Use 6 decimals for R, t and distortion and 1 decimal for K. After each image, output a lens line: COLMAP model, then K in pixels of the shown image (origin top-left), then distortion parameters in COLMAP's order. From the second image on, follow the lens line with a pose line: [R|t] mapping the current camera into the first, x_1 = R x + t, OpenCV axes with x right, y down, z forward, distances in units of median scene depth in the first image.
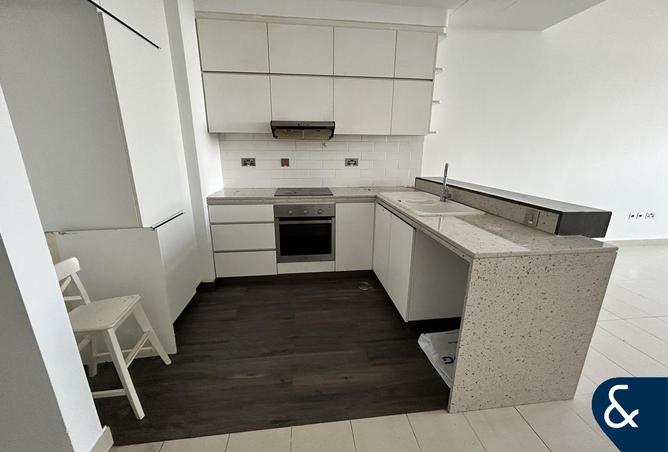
lens RADIAL K [[272.8, 0, 333.6], [0, 272.8, 223.6], [0, 0, 1]] dist [0.001954, 0.000270]
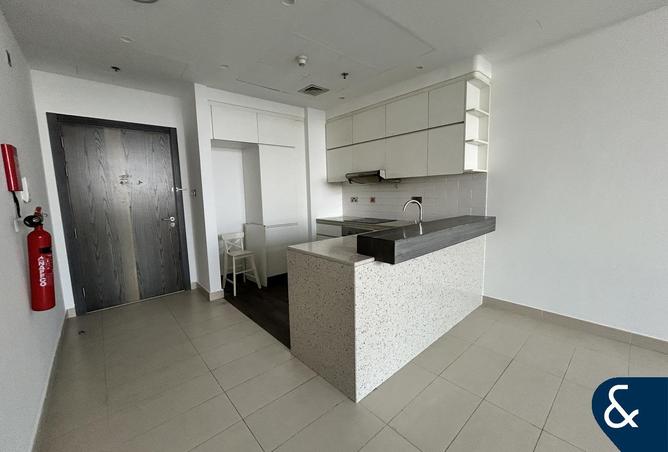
lens RADIAL K [[272.8, 0, 334.8], [0, 272.8, 226.8], [0, 0, 1]] dist [0.001954, 0.000270]
pose [[0.570179, 0.083866, -0.817229, 0.989085], [-0.192255, 0.980773, -0.033487, -0.009247], [0.798708, 0.176210, 0.575340, 0.090032]]
